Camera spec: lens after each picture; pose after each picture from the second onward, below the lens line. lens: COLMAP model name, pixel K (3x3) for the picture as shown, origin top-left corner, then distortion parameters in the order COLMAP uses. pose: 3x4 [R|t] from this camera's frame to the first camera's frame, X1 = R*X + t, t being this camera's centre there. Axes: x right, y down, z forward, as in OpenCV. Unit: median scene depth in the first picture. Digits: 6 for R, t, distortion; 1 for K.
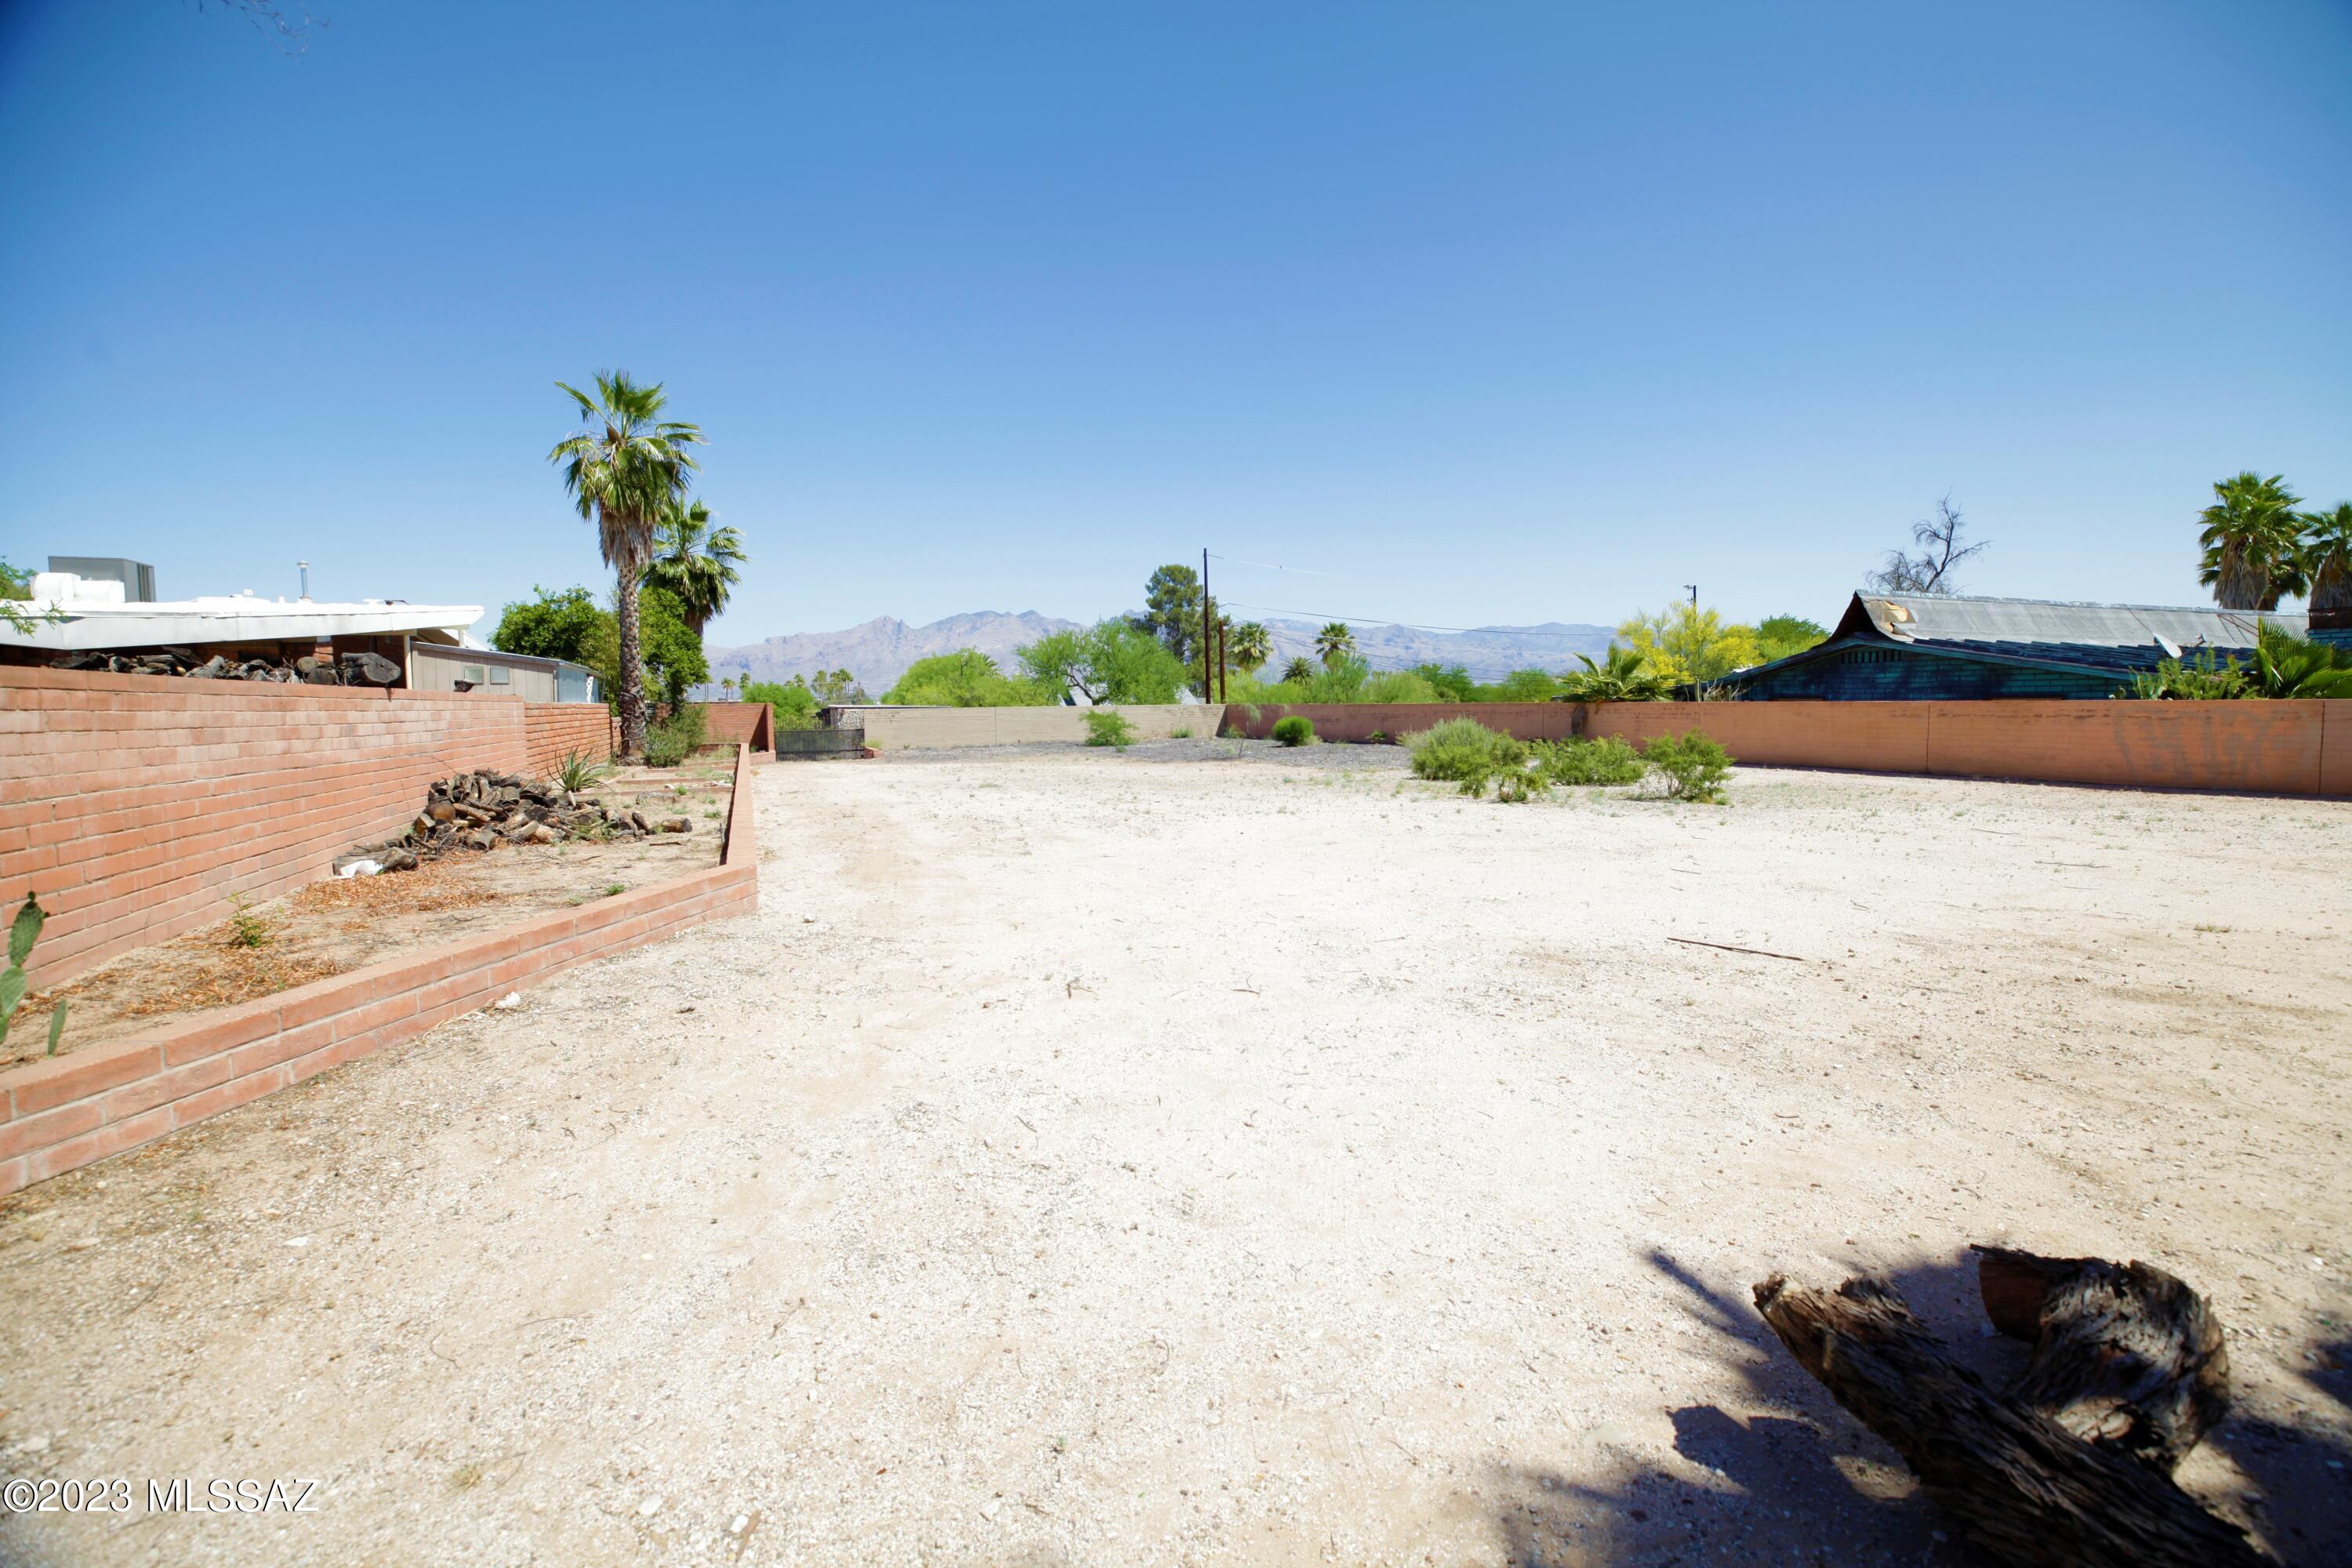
lens RADIAL K [[1061.5, 0, 1188.2], [0, 1061.5, 782.8], [0, 0, 1]] dist [-0.048481, 0.010796]
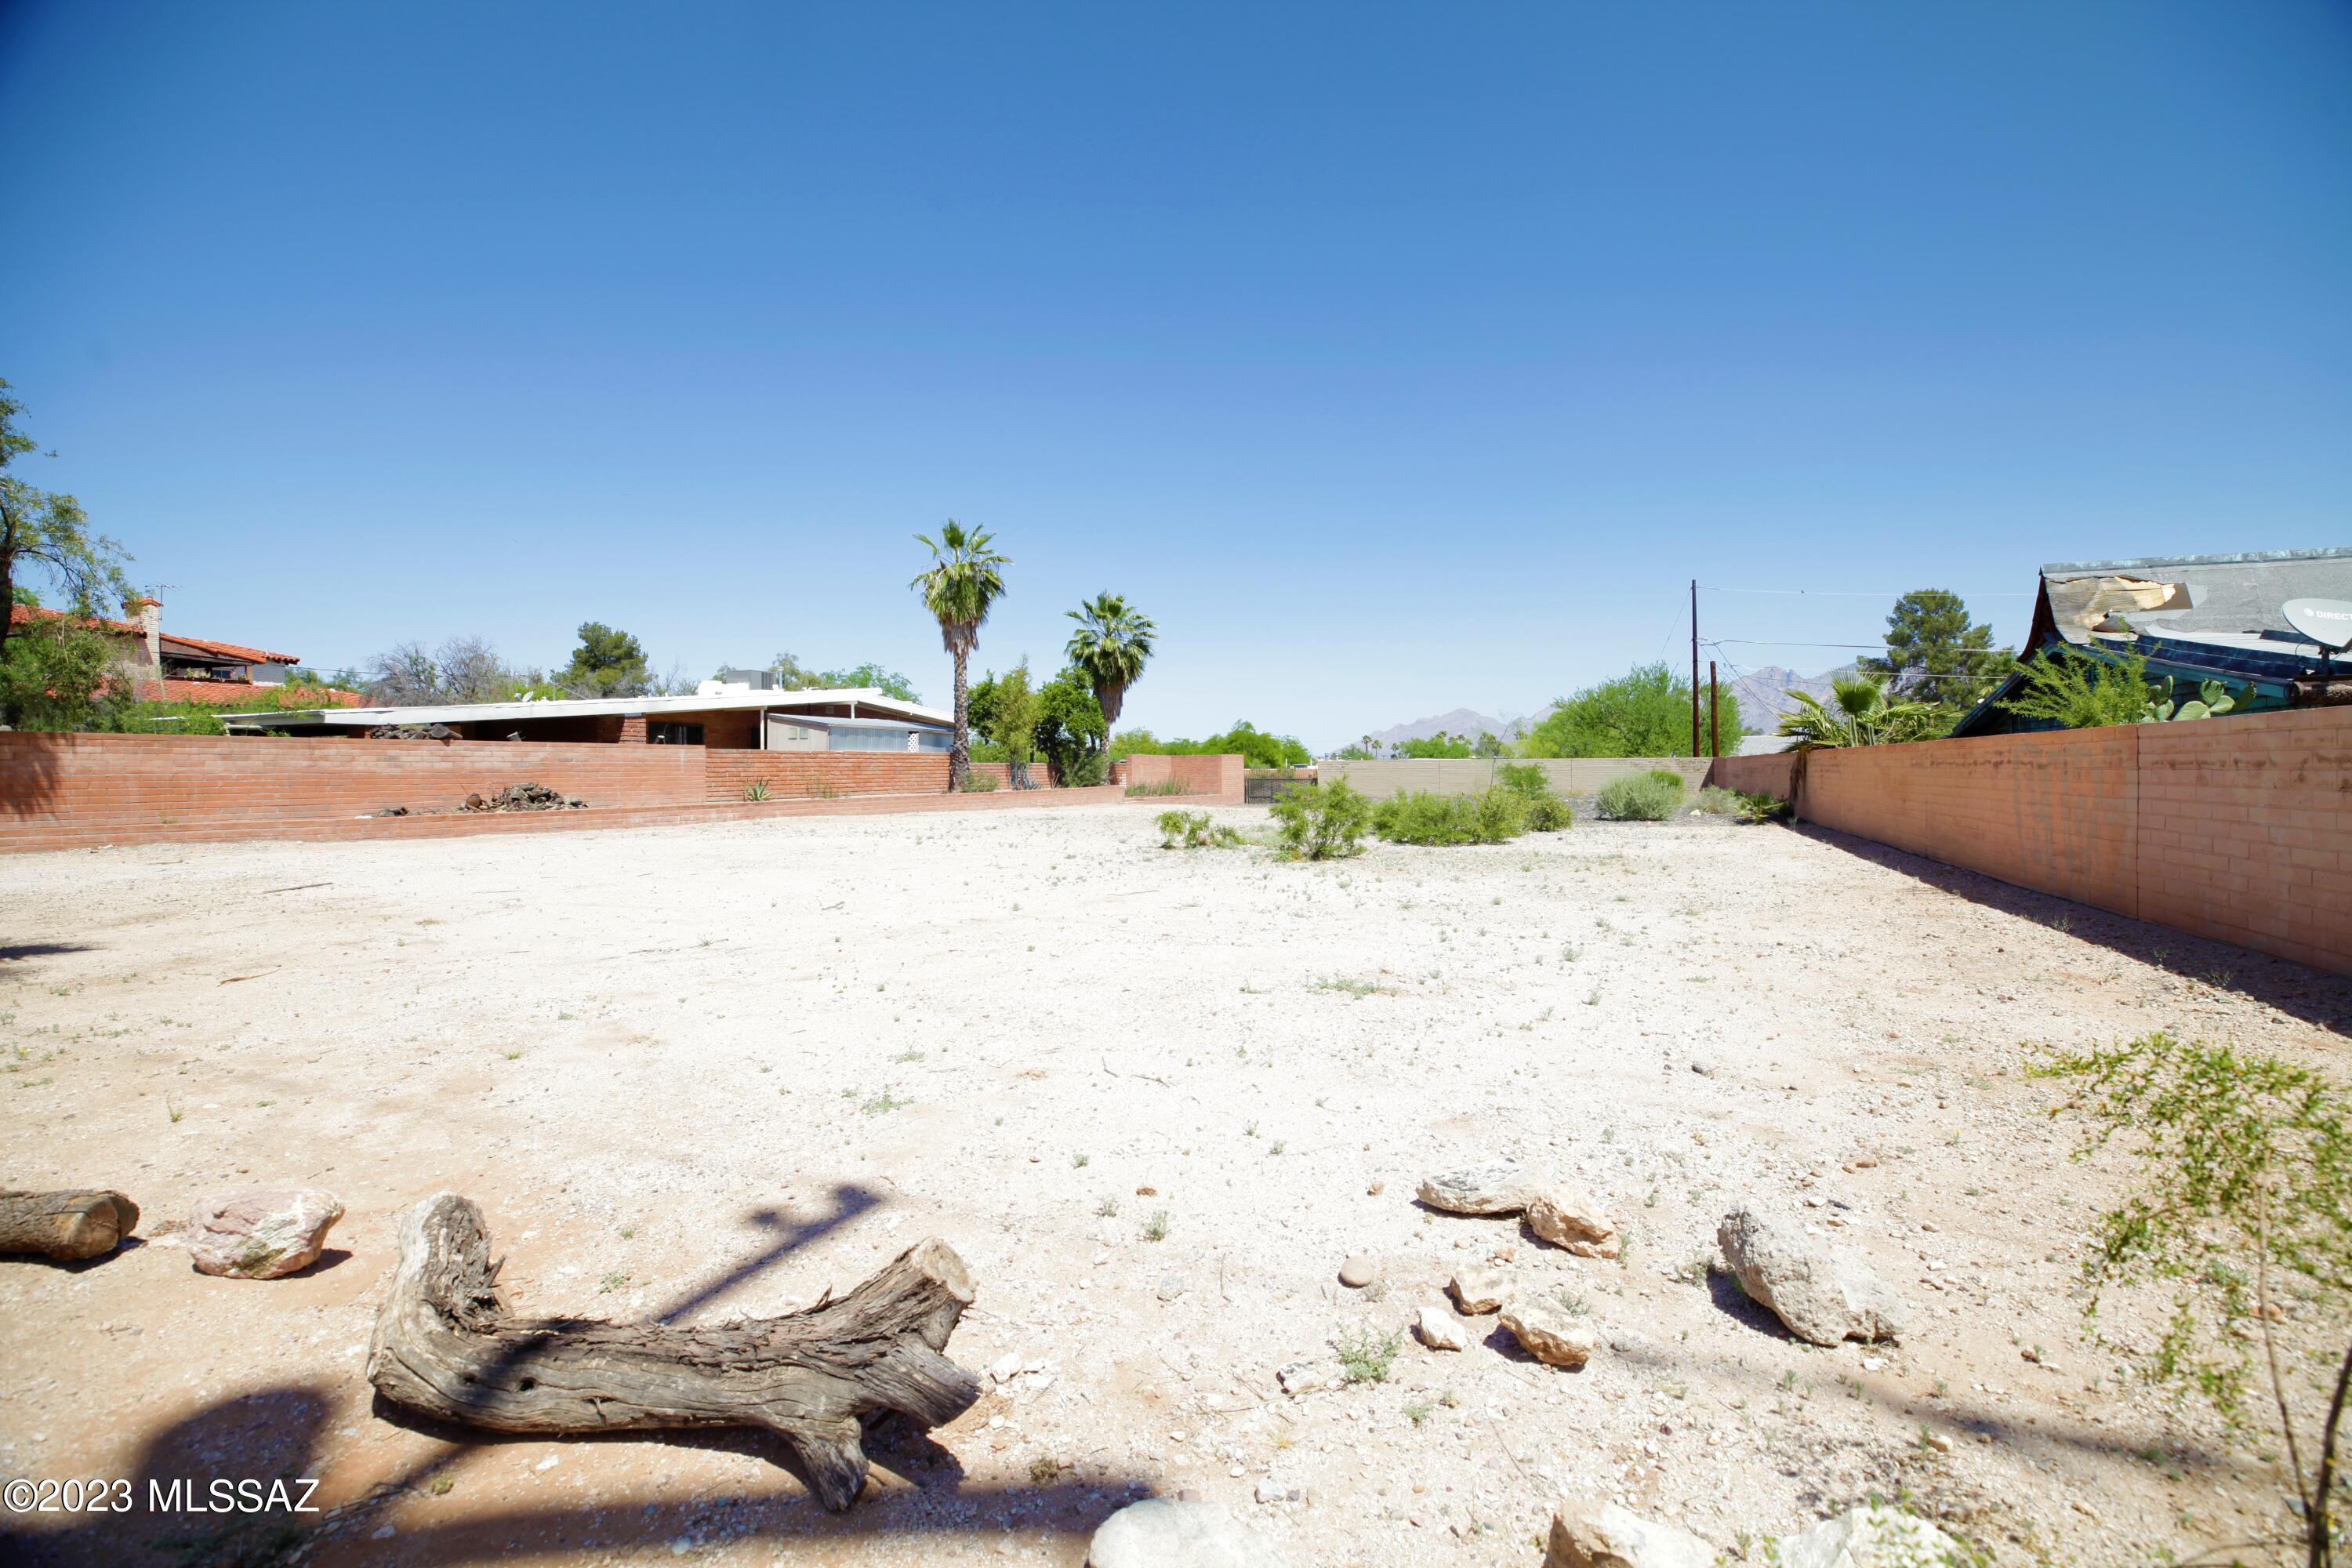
lens RADIAL K [[1061.5, 0, 1188.2], [0, 1061.5, 782.8], [0, 0, 1]] dist [-0.048481, 0.010796]
pose [[0.710632, 0.019039, -0.703307, 0.667828], [-0.056402, 0.997958, -0.029973, -0.009498], [0.701300, 0.060968, 0.710254, 0.207018]]
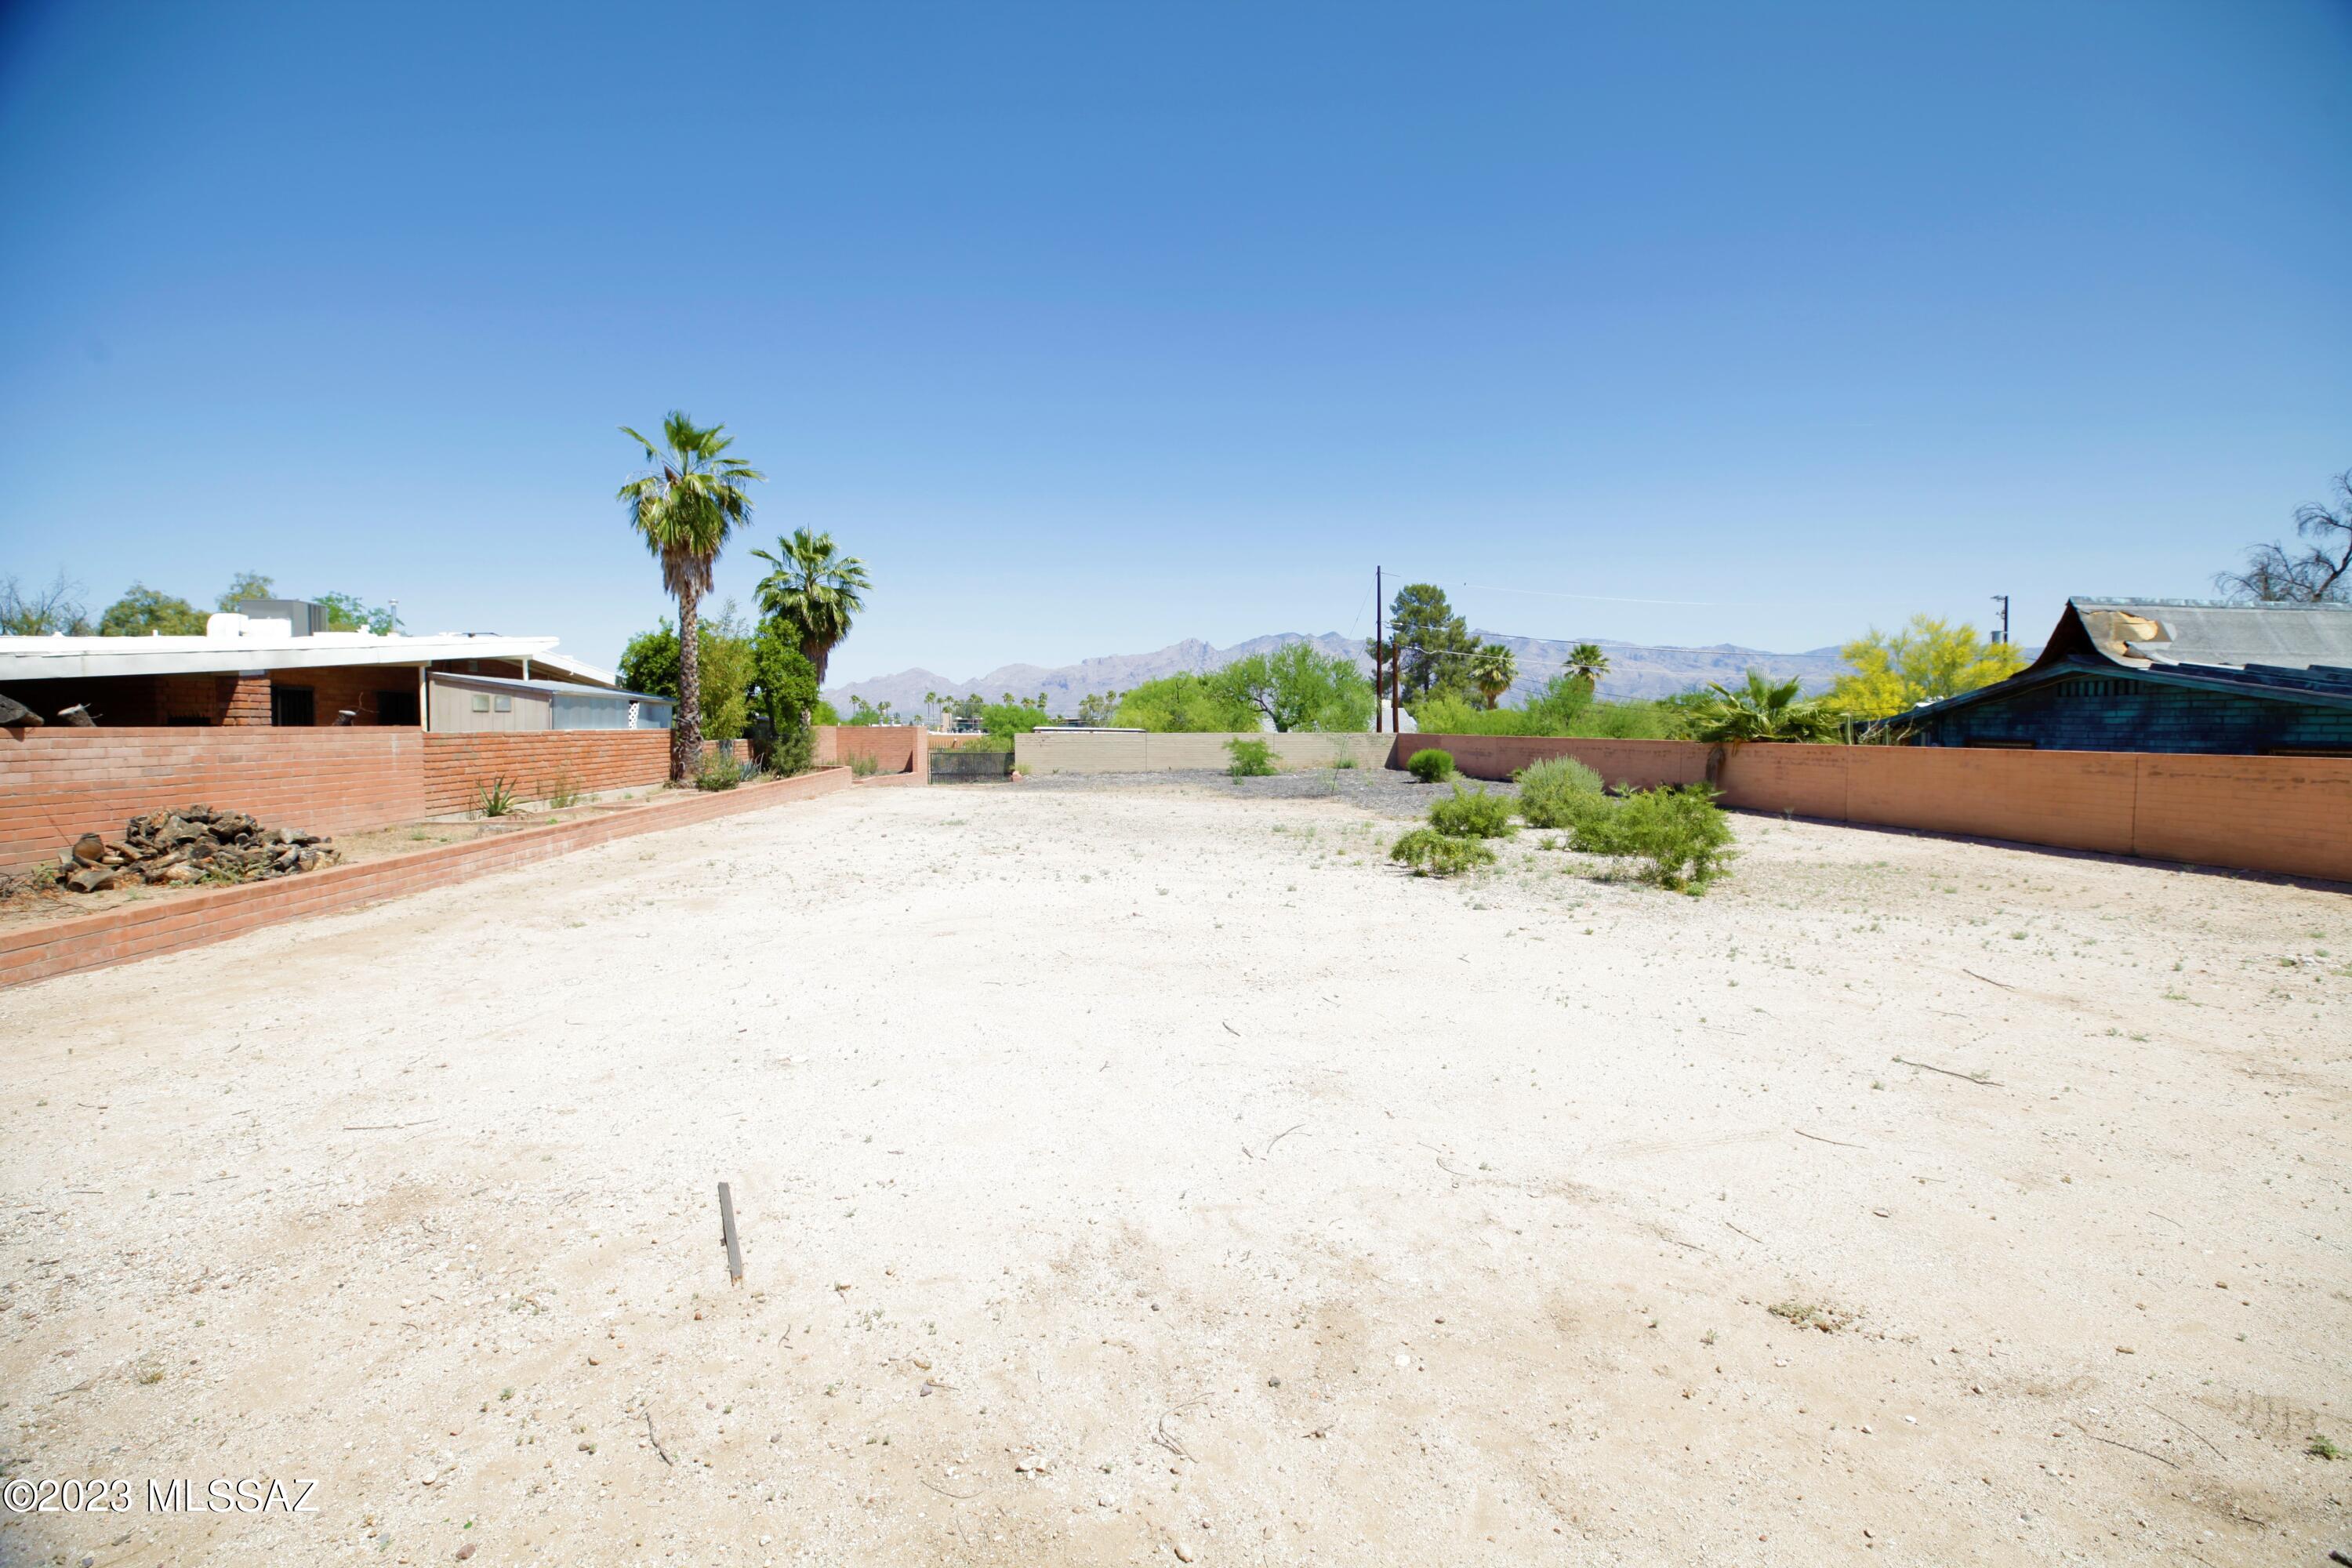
lens RADIAL K [[1061.5, 0, 1188.2], [0, 1061.5, 782.8], [0, 0, 1]] dist [-0.048481, 0.010796]
pose [[0.961733, 0.027231, -0.272630, 0.229280], [-0.032637, 0.999350, -0.015313, -0.021728], [0.272036, 0.023625, 0.961997, 0.127720]]
